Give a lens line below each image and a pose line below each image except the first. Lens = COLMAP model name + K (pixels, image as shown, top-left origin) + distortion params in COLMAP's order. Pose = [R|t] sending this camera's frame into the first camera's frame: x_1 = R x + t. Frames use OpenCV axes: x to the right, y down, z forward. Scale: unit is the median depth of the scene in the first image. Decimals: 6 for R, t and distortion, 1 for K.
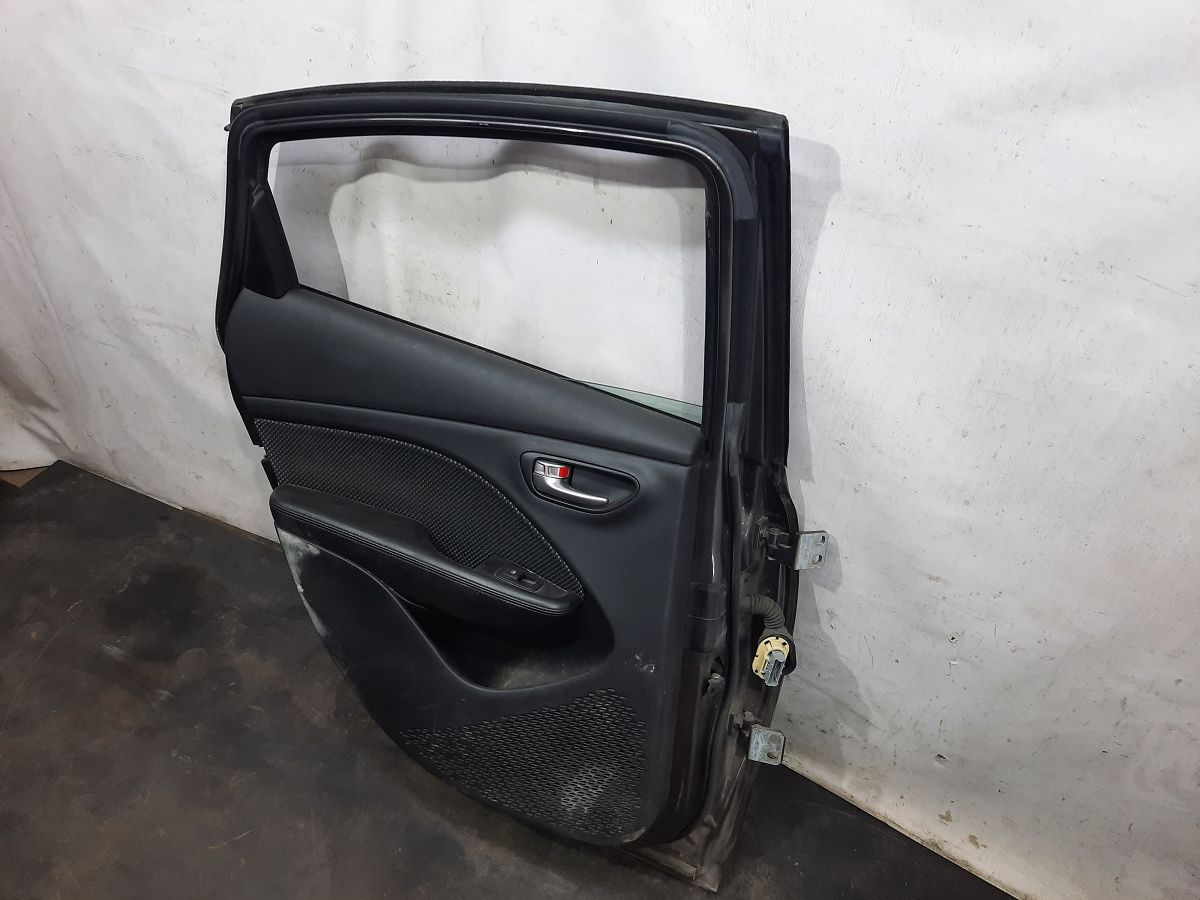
lens RADIAL K [[880.0, 0, 600.0], [0, 880.0, 450.0], [0, 0, 1]] dist [0.064332, -0.061933]
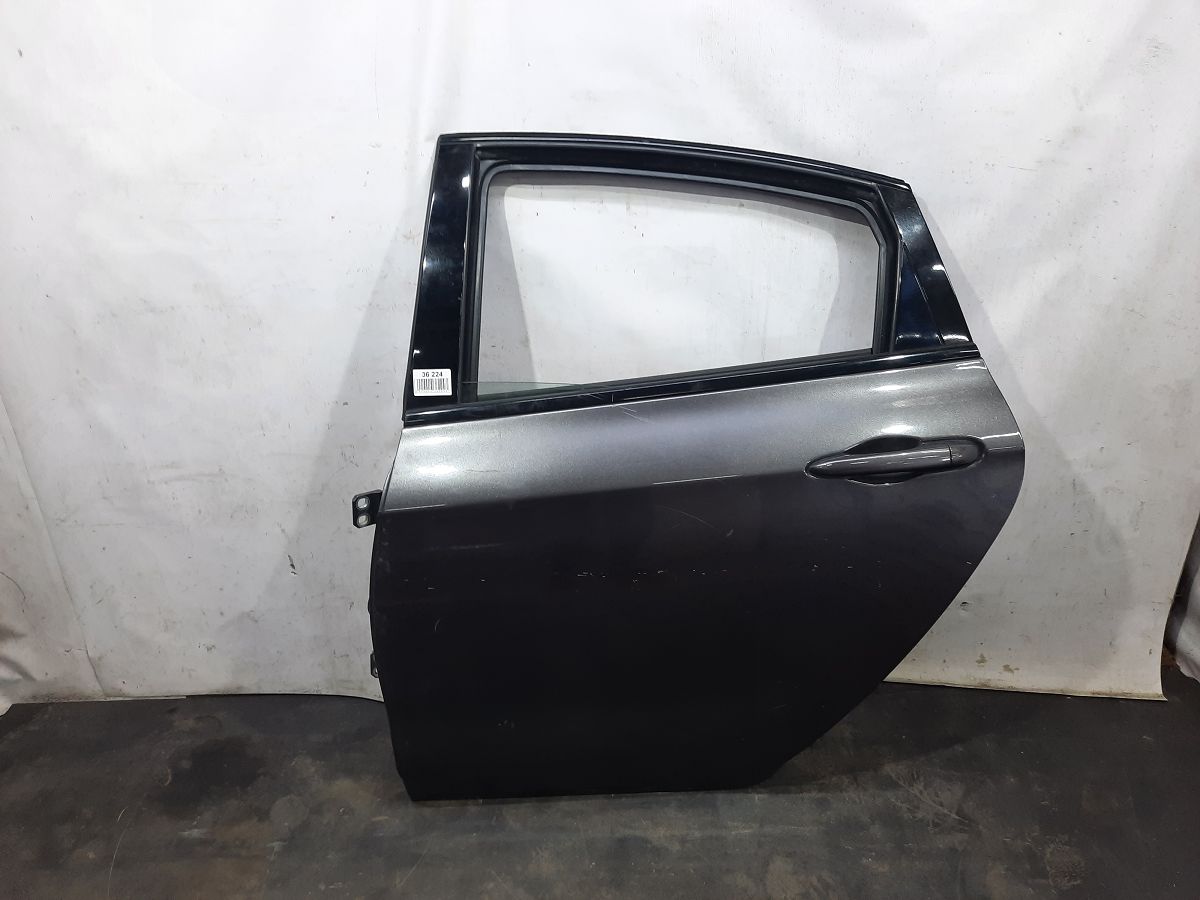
lens RADIAL K [[880.0, 0, 600.0], [0, 880.0, 450.0], [0, 0, 1]] dist [0.064332, -0.061933]
pose [[0.906328, -0.258221, 0.334502, -0.472554], [0.334016, 0.922645, -0.192767, 0.225985], [-0.258850, 0.286439, 0.922469, -0.091215]]
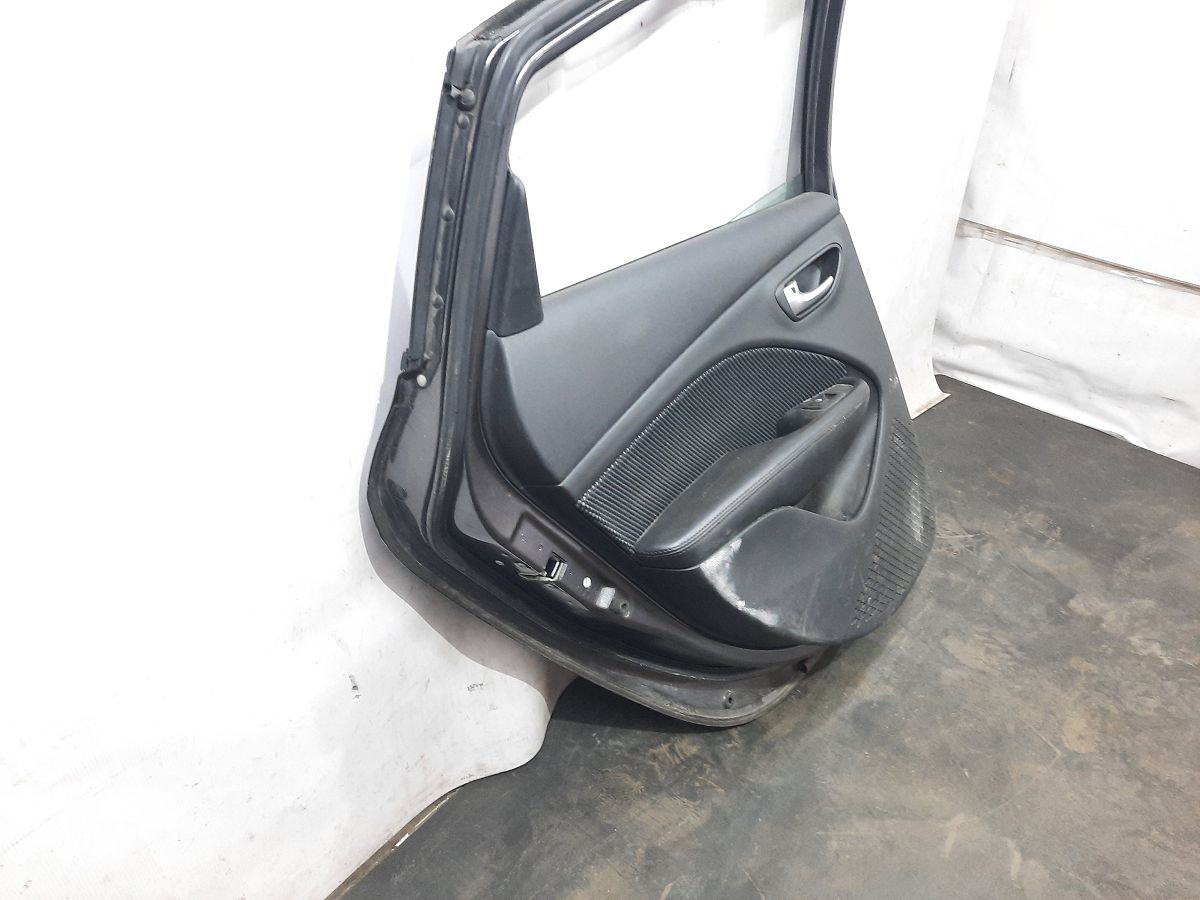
lens RADIAL K [[880.0, 0, 600.0], [0, 880.0, 450.0], [0, 0, 1]] dist [0.064332, -0.061933]
pose [[0.270364, -0.577348, 0.770437, -0.915041], [0.631242, 0.710529, 0.310937, -0.276998], [-0.726936, 0.402266, 0.556548, 0.591963]]
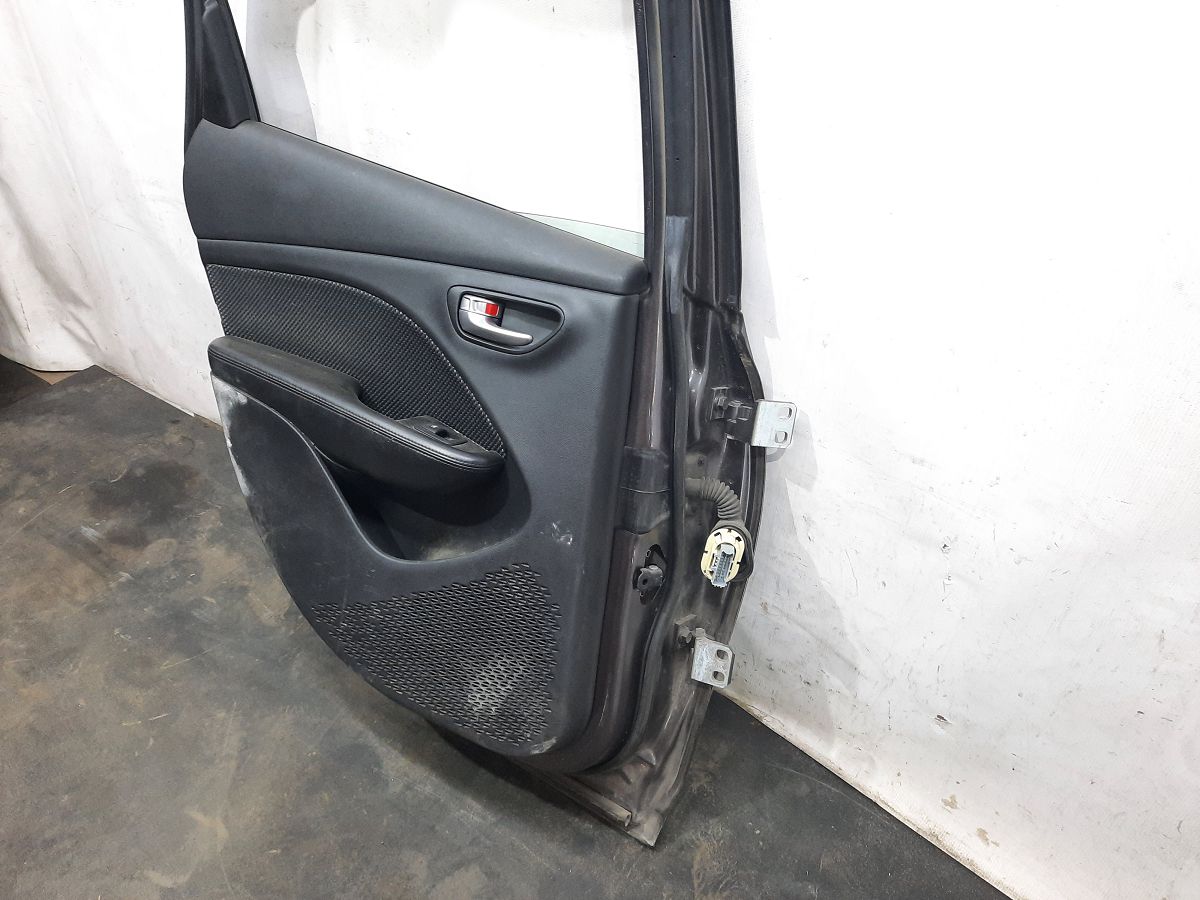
lens RADIAL K [[880.0, 0, 600.0], [0, 880.0, 450.0], [0, 0, 1]] dist [0.064332, -0.061933]
pose [[0.985556, 0.077832, -0.150406, 0.187300], [-0.088394, 0.993972, -0.064851, 0.190083], [0.144452, 0.077209, 0.986495, 0.137118]]
